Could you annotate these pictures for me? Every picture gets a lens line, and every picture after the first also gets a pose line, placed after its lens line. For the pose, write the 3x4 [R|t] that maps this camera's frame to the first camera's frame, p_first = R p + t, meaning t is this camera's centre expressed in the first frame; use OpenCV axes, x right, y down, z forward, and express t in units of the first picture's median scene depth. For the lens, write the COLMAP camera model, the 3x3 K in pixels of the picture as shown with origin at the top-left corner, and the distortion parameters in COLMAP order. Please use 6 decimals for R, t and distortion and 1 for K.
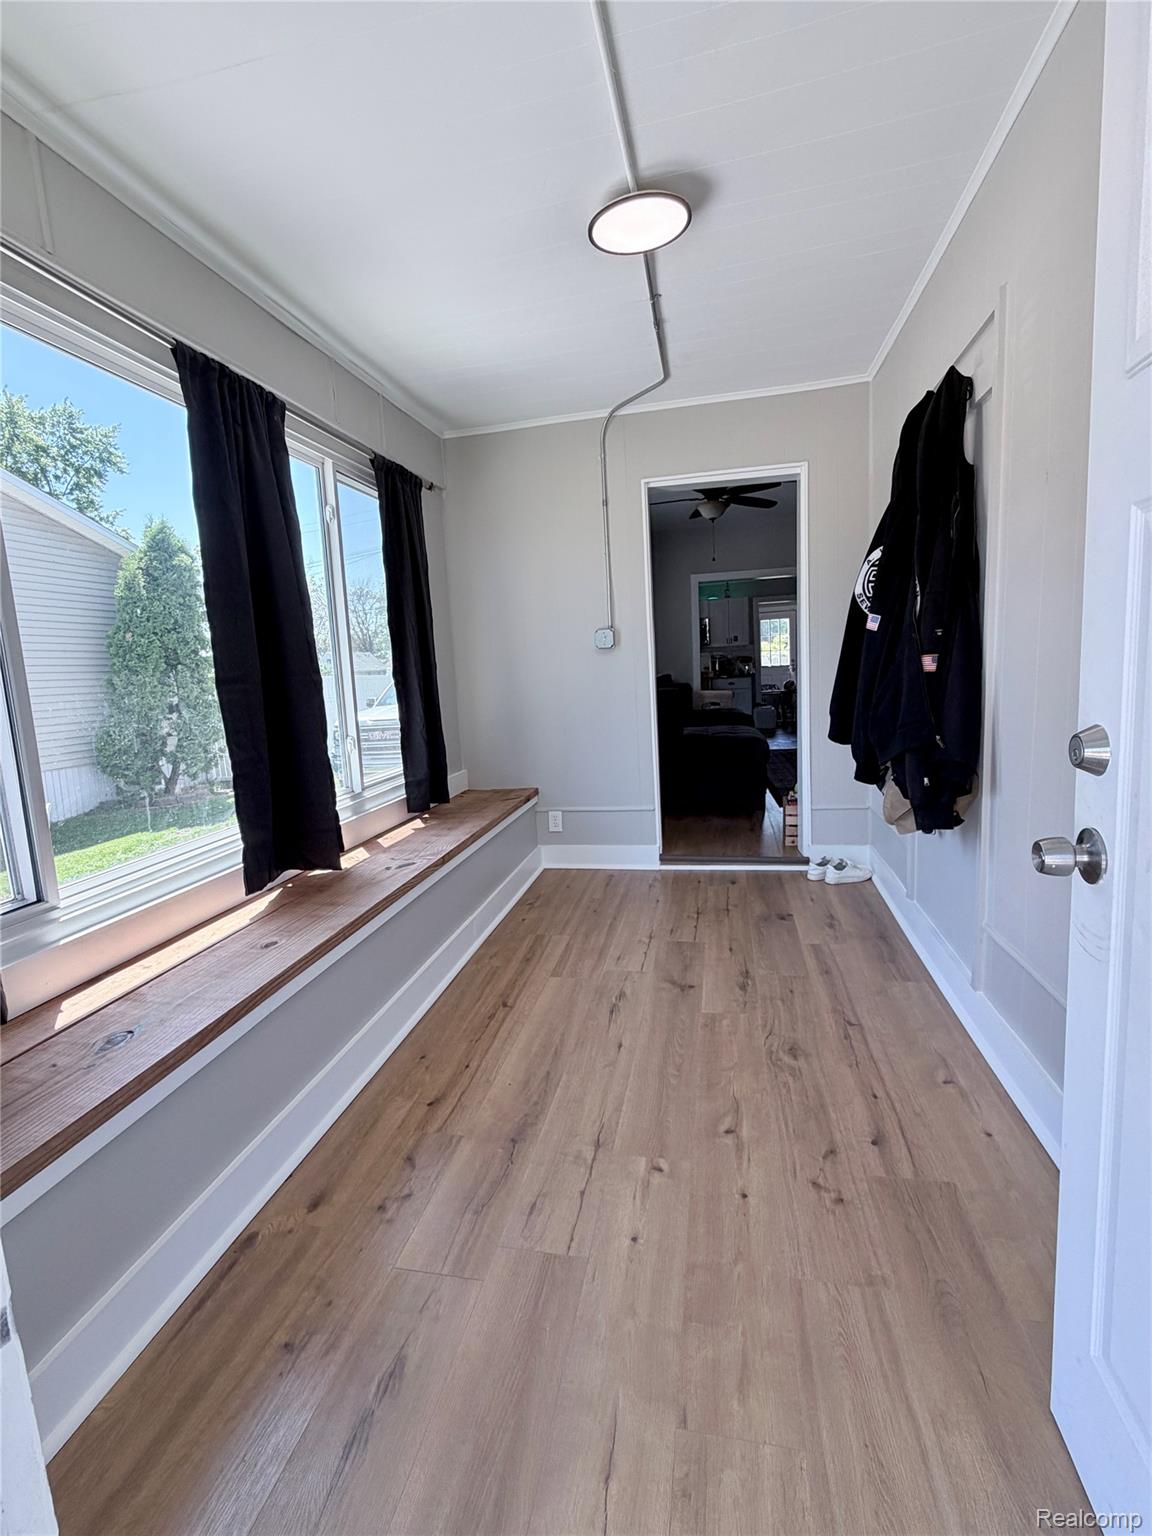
lens RADIAL K [[622.7, 0, 576.3], [0, 622.7, 758.3], [0, 0, 1]] dist [-0.001858, -0.000074]
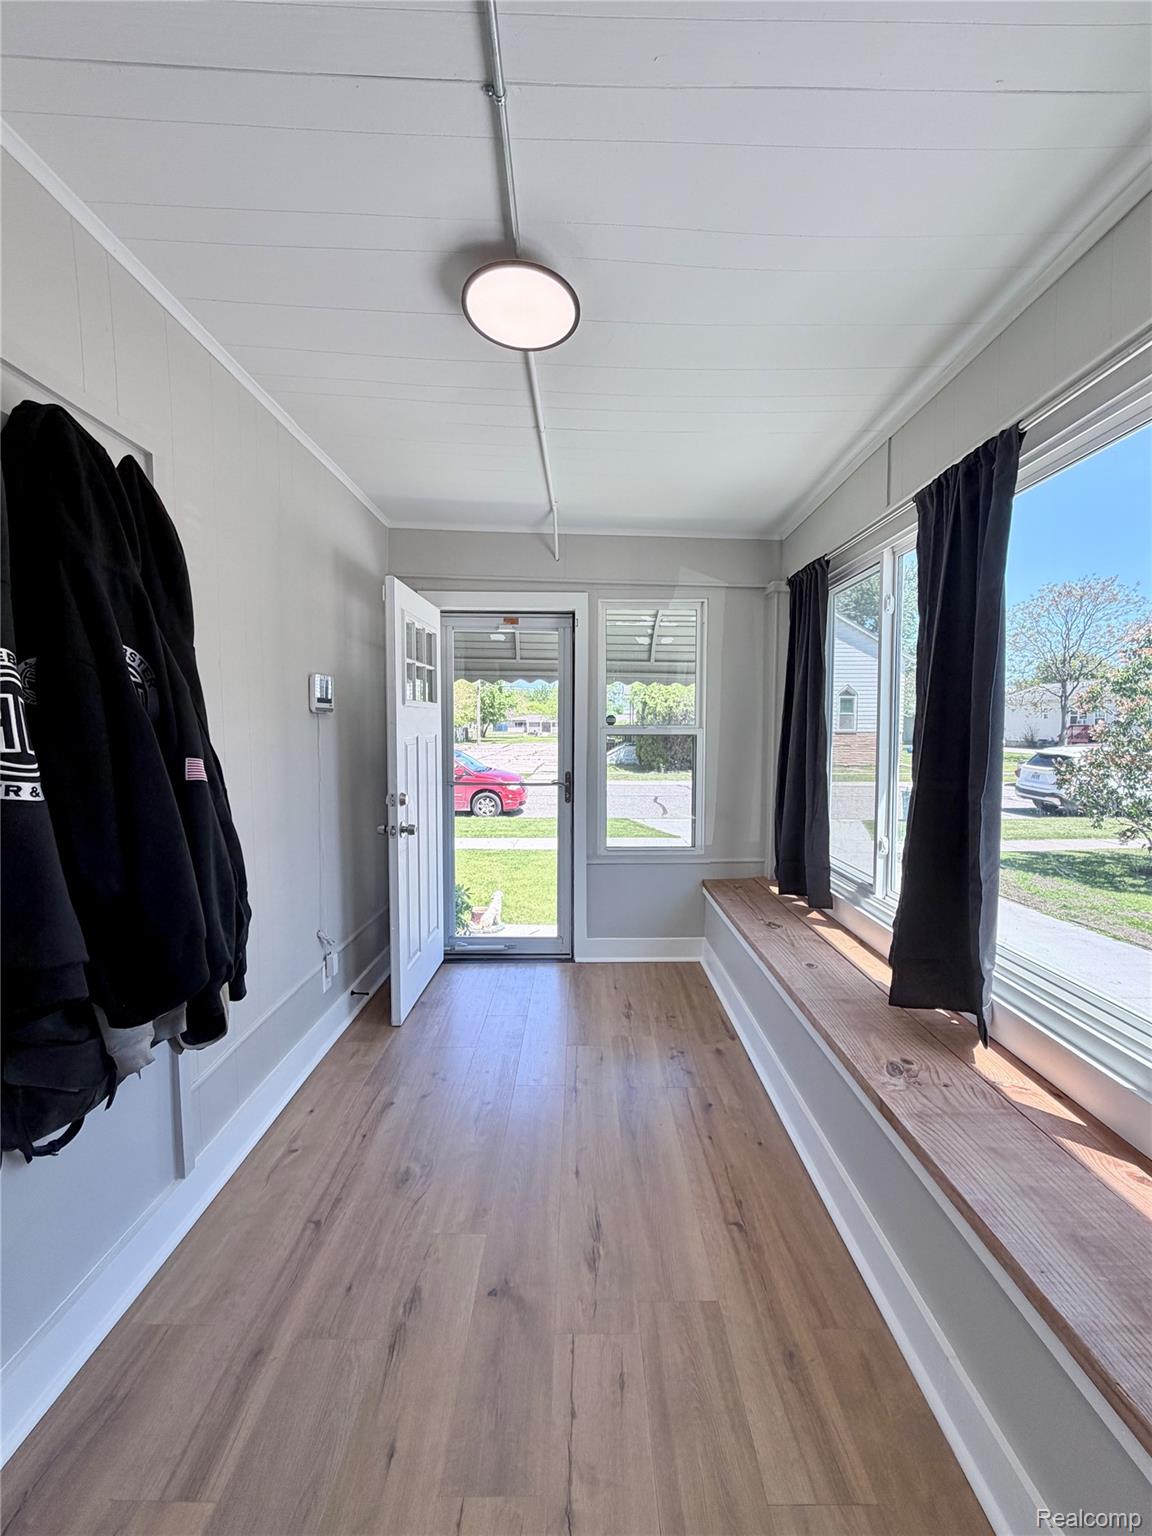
lens RADIAL K [[613.4, 0, 578.8], [0, 613.4, 774.5], [0, 0, 1]] dist [0.000307, -0.000583]
pose [[-0.974688, 0.068252, -0.212896, 0.209149], [0.017739, 0.972869, 0.230674, -0.337381], [0.222863, 0.221059, -0.949455, 1.613685]]
